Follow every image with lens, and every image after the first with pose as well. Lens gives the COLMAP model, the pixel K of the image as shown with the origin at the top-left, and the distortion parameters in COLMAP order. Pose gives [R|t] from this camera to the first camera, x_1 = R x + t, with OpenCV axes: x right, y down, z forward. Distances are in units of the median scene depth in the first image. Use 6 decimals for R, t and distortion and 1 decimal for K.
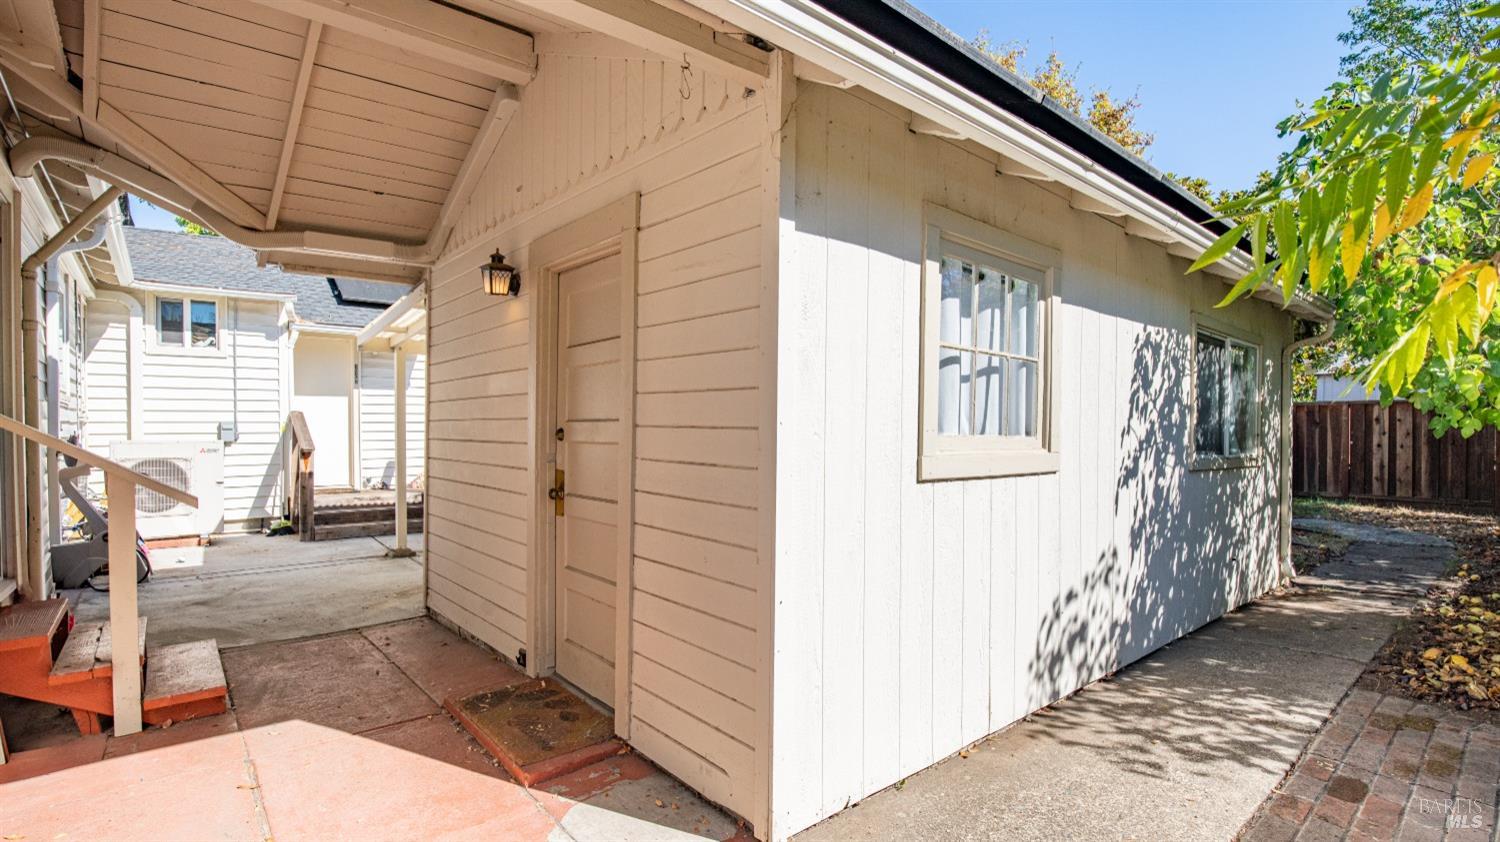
lens RADIAL K [[711.7, 0, 750.0], [0, 711.7, 421.0], [0, 0, 1]] dist [-0.000211, 0.000279]
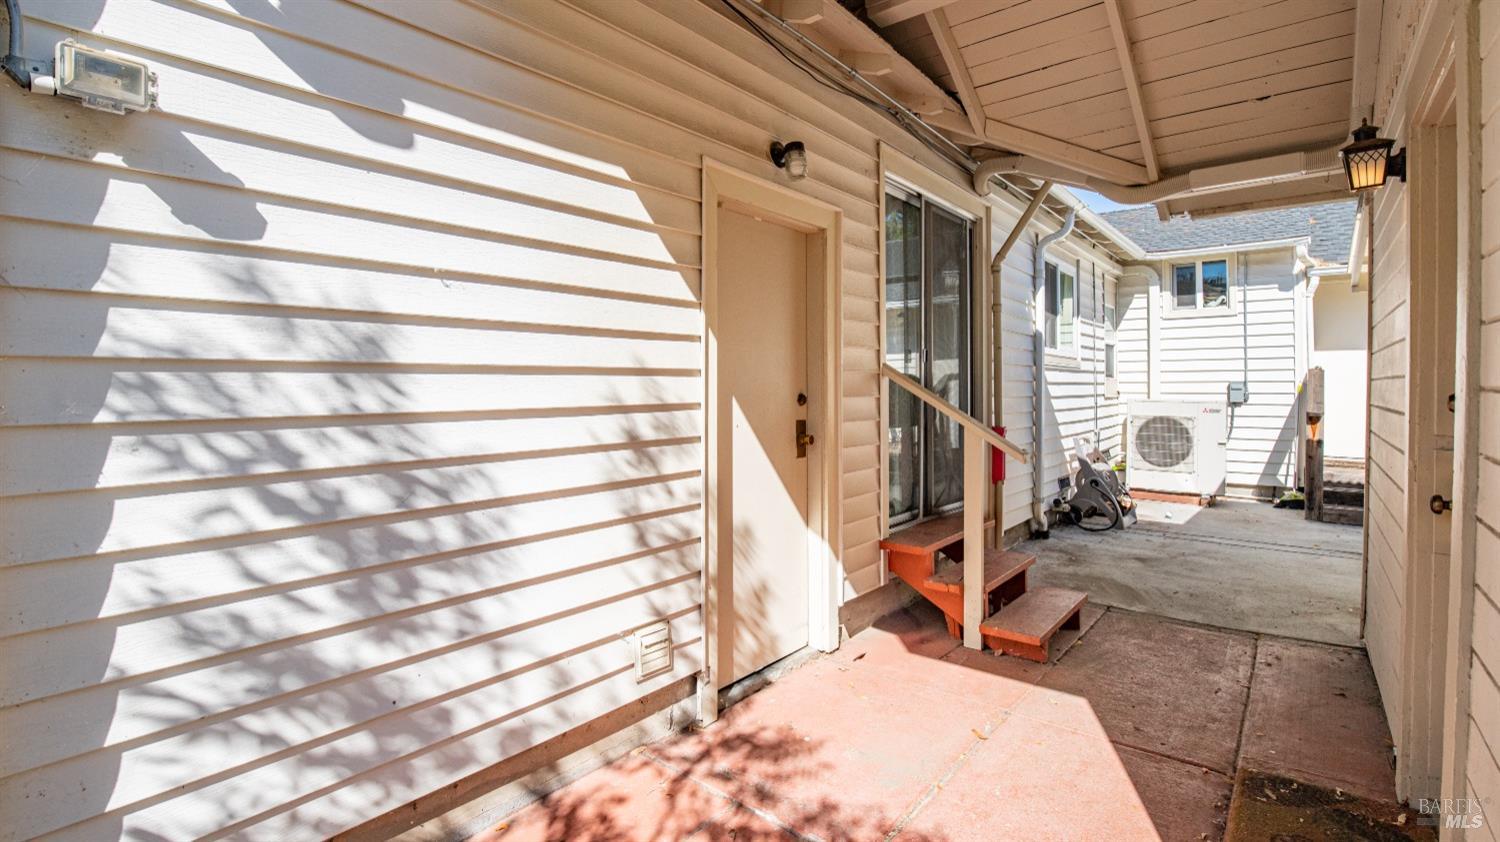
lens RADIAL K [[723.2, 0, 746.9], [0, 723.2, 377.1], [0, 0, 1]] dist [-0.002605, 0.000187]
pose [[0.206012, -0.009876, -0.978500, 0.094487], [0.006891, 0.999939, -0.008642, -0.001017], [0.978525, -0.004962, 0.206067, 0.161598]]
